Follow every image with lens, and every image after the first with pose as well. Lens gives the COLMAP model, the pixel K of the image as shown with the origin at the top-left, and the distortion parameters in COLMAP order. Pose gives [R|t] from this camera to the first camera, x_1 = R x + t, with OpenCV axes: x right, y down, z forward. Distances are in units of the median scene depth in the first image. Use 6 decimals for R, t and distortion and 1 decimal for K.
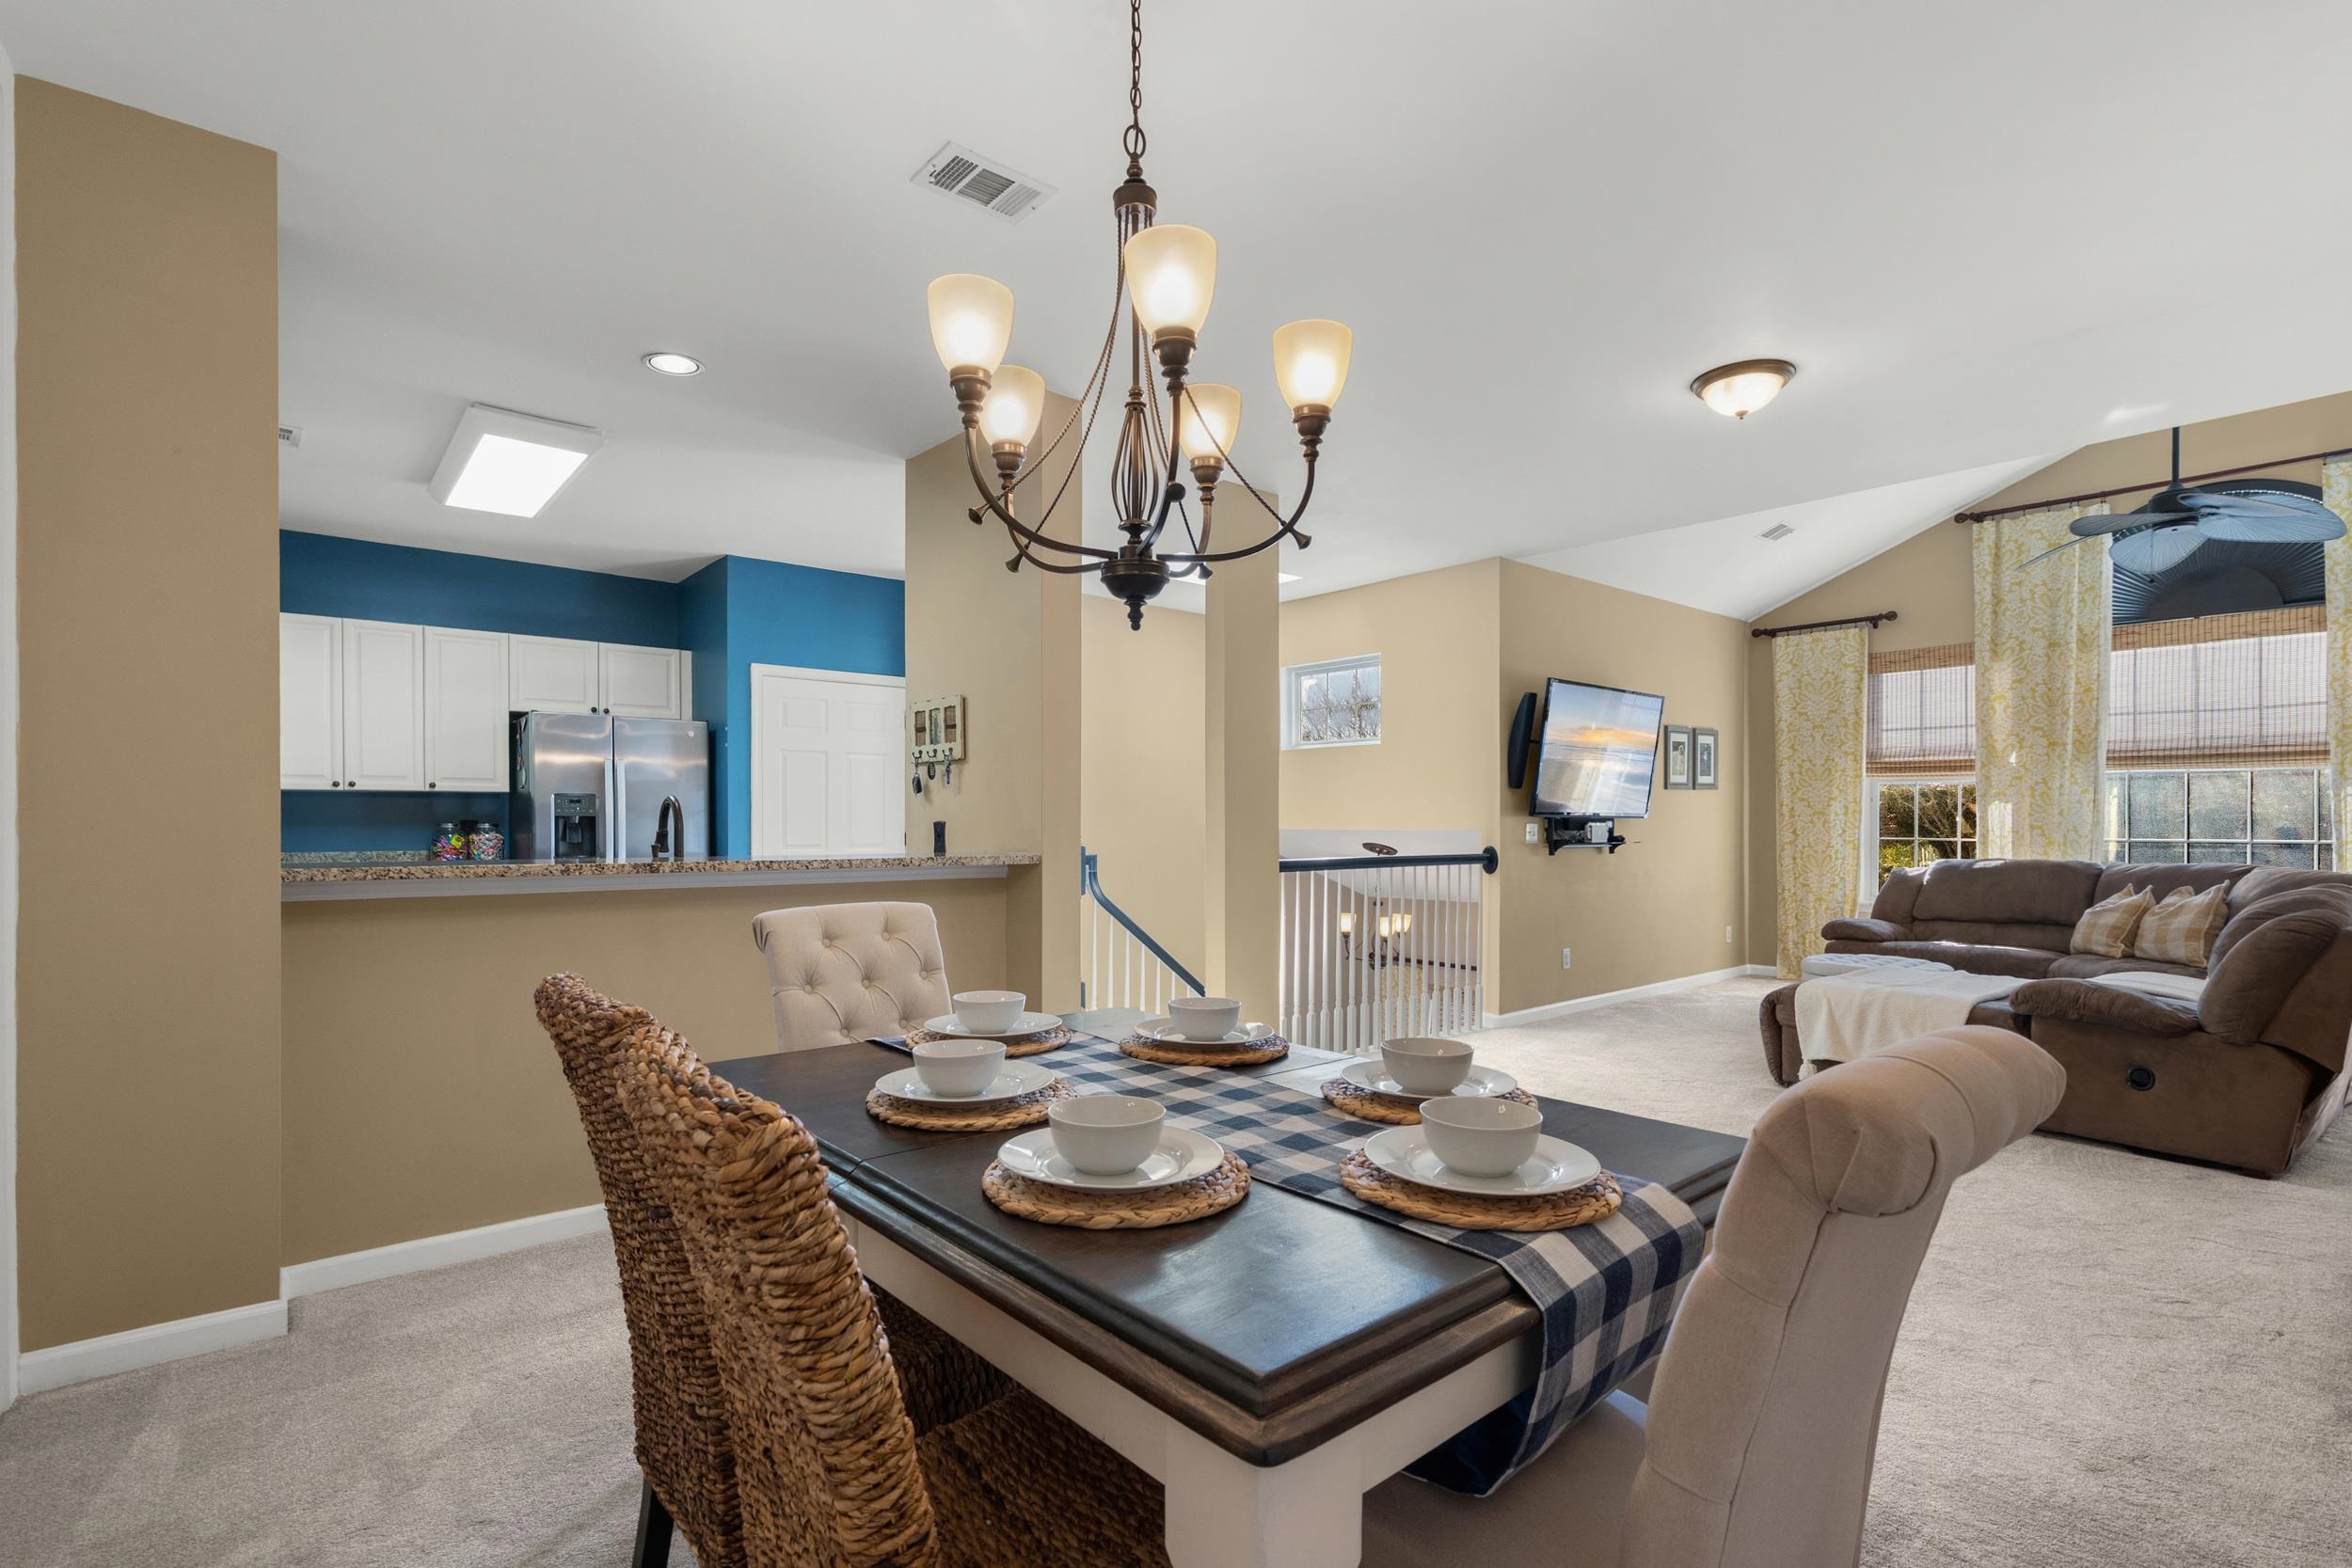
lens RADIAL K [[1095.6, 0, 1175.8], [0, 1095.6, 835.4], [0, 0, 1]] dist [-0.000229, 0.000163]
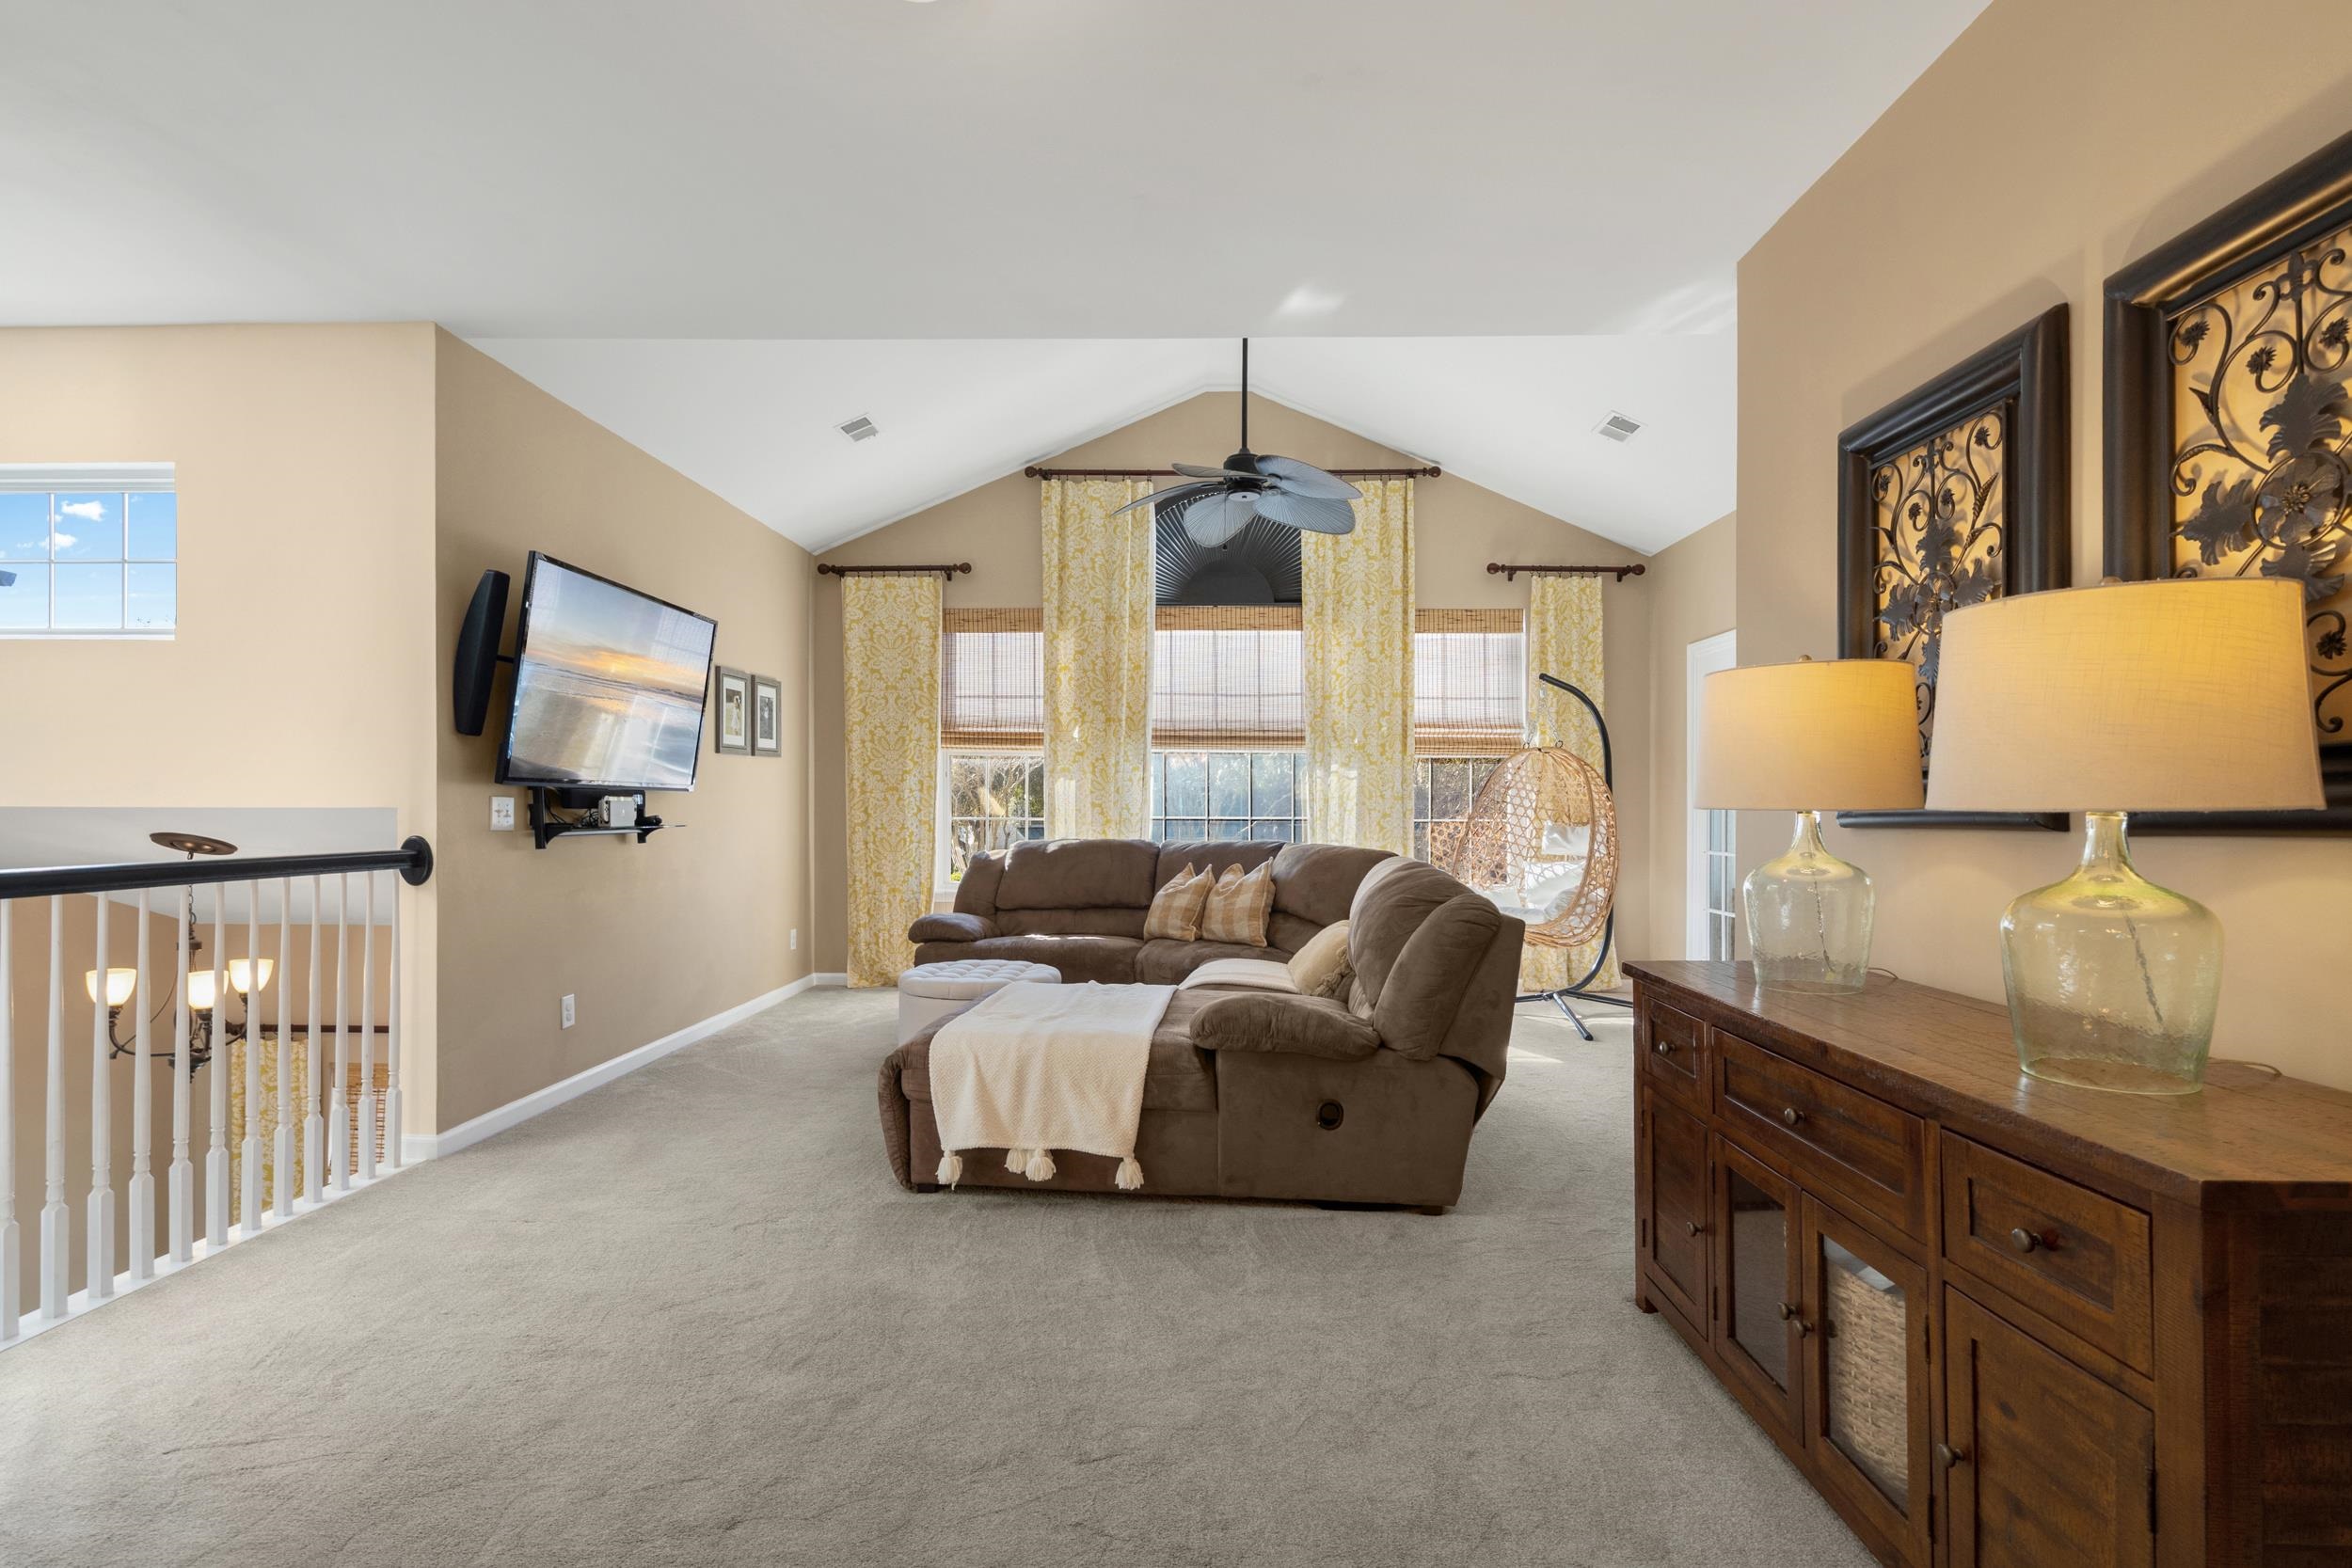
lens RADIAL K [[1092.2, 0, 1179.7], [0, 1092.2, 805.3], [0, 0, 1]] dist [-0.001029, 0.000722]
pose [[0.667787, 0.002198, 0.744349, 0.120041], [0.005990, 0.999947, -0.008327, 0.000920], [-0.744328, 0.010019, 0.667739, 0.308145]]
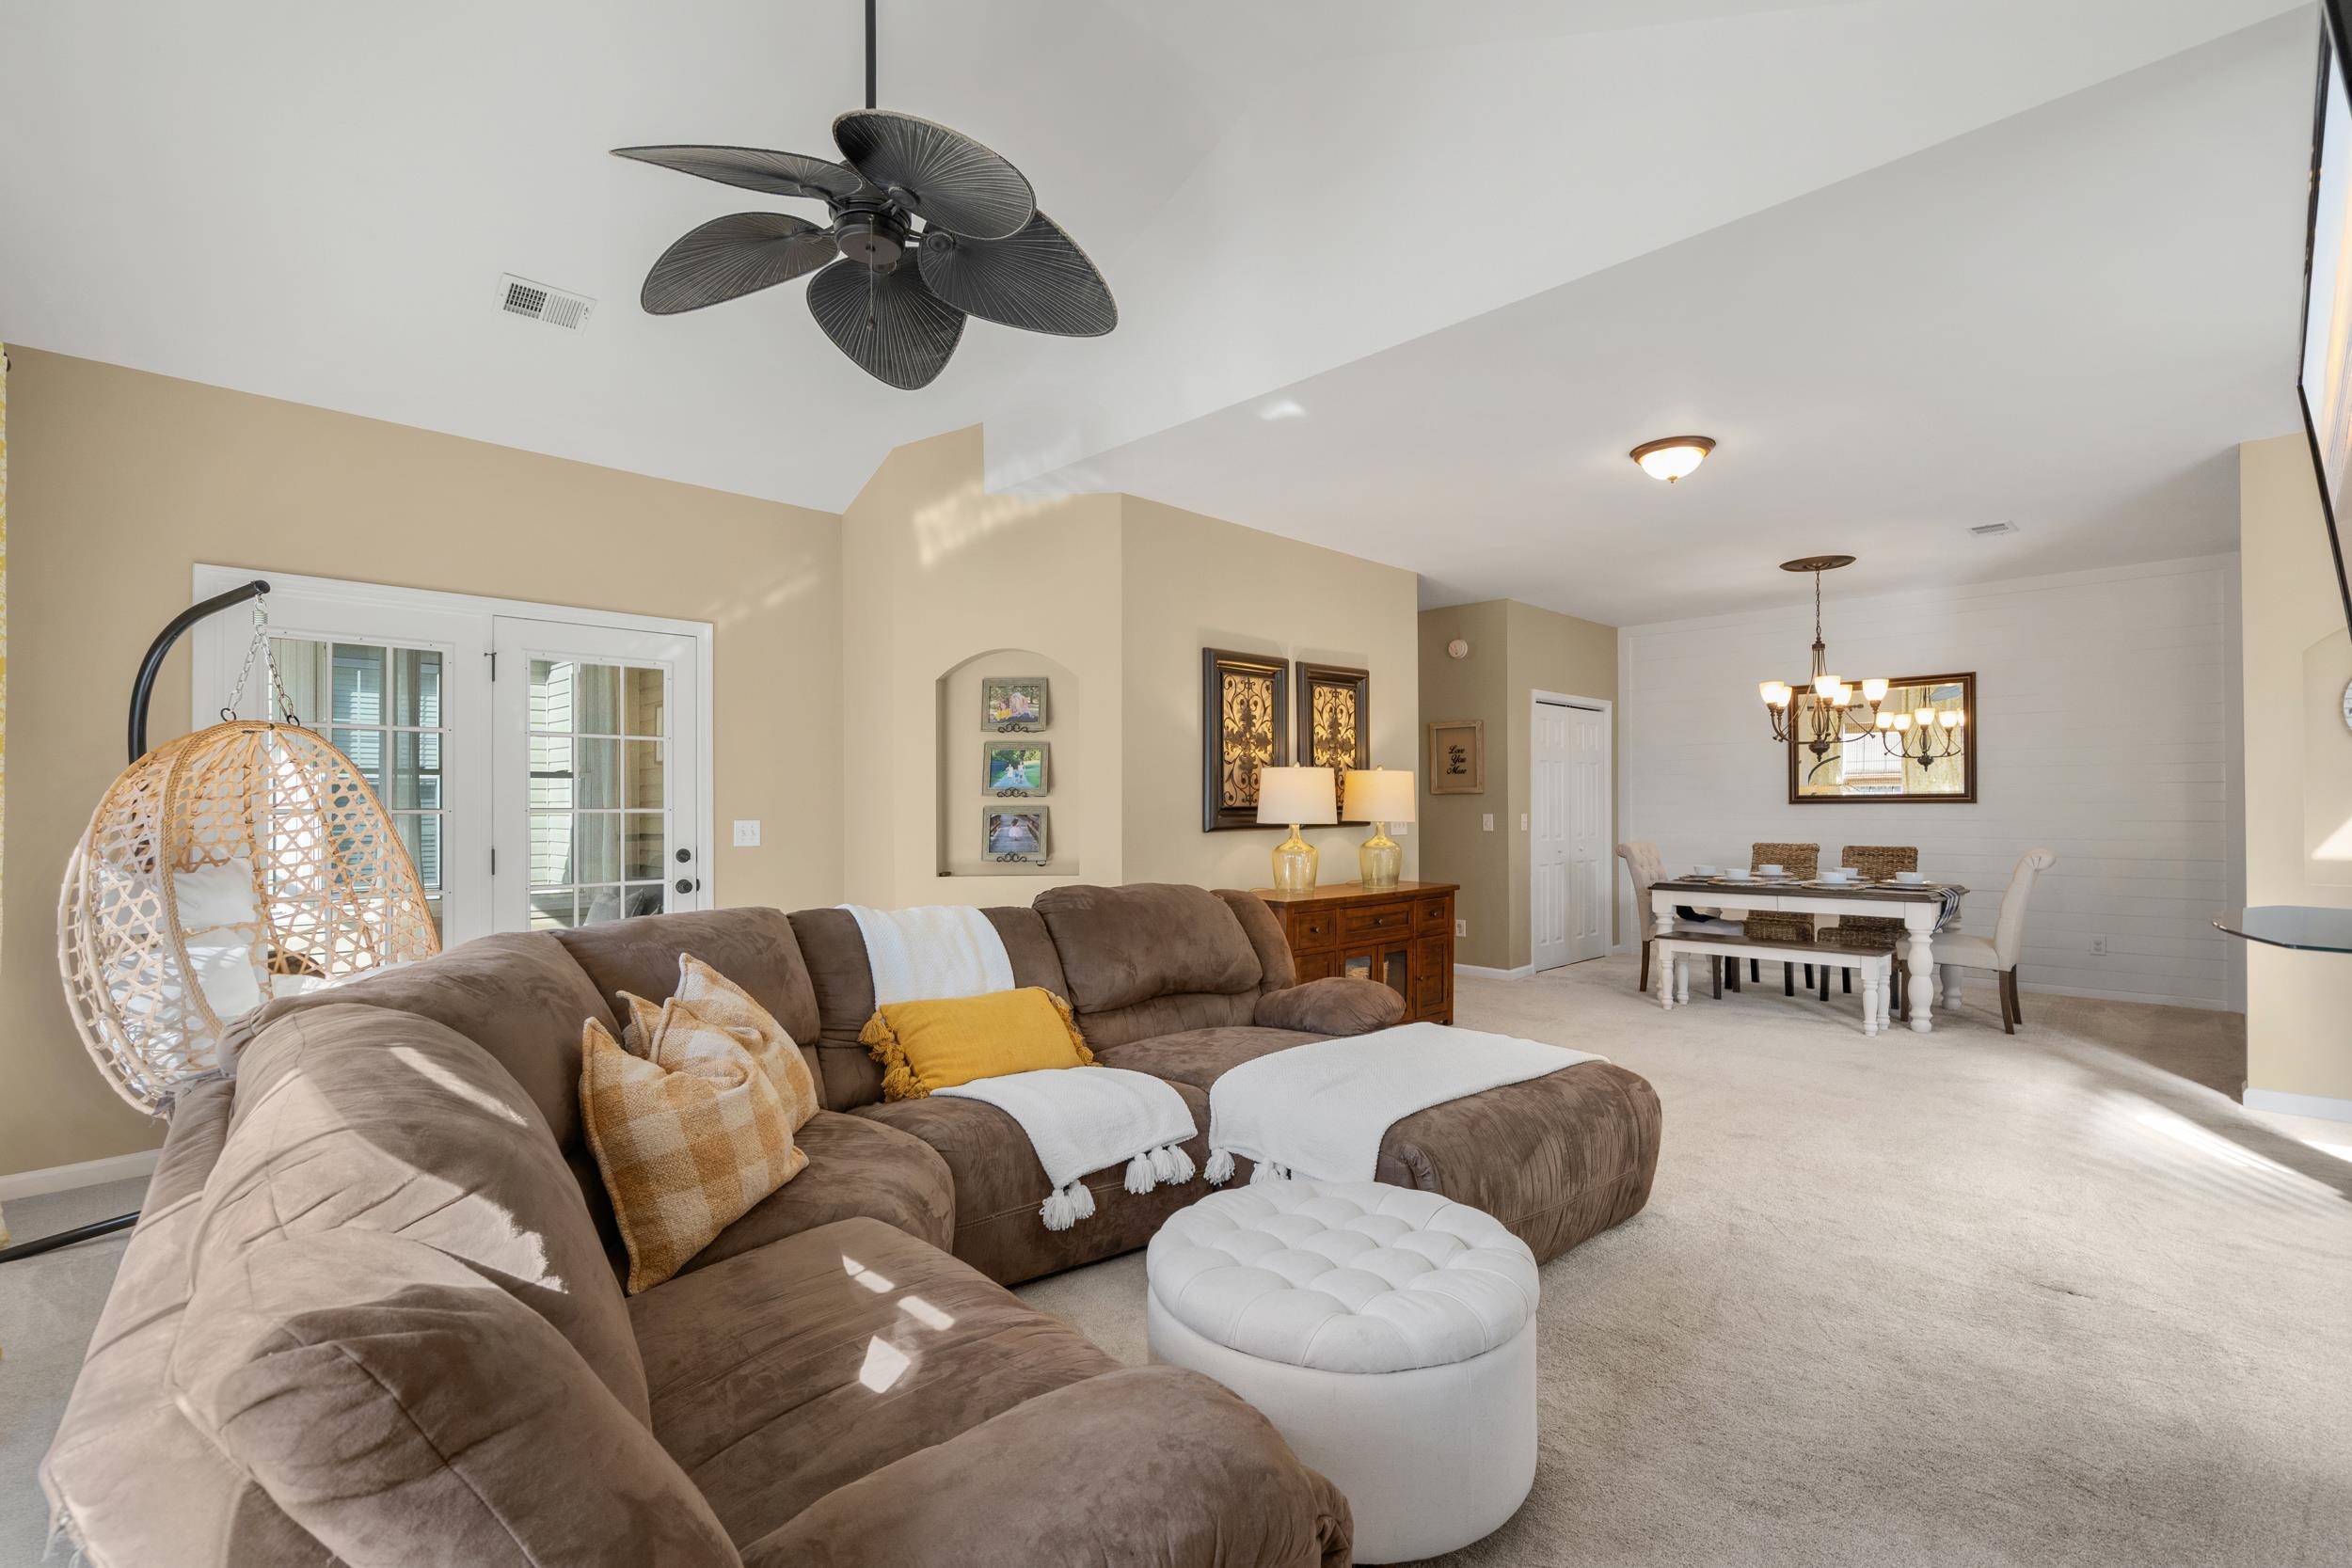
lens RADIAL K [[1137.7, 0, 1161.6], [0, 1137.7, 776.6], [0, 0, 1]] dist [0.002530, 0.000845]
pose [[-0.995913, 0.000744, -0.090313, 0.661148], [0.002664, 0.999773, -0.021133, -0.016750], [0.090276, -0.021287, -0.995689, 1.210360]]
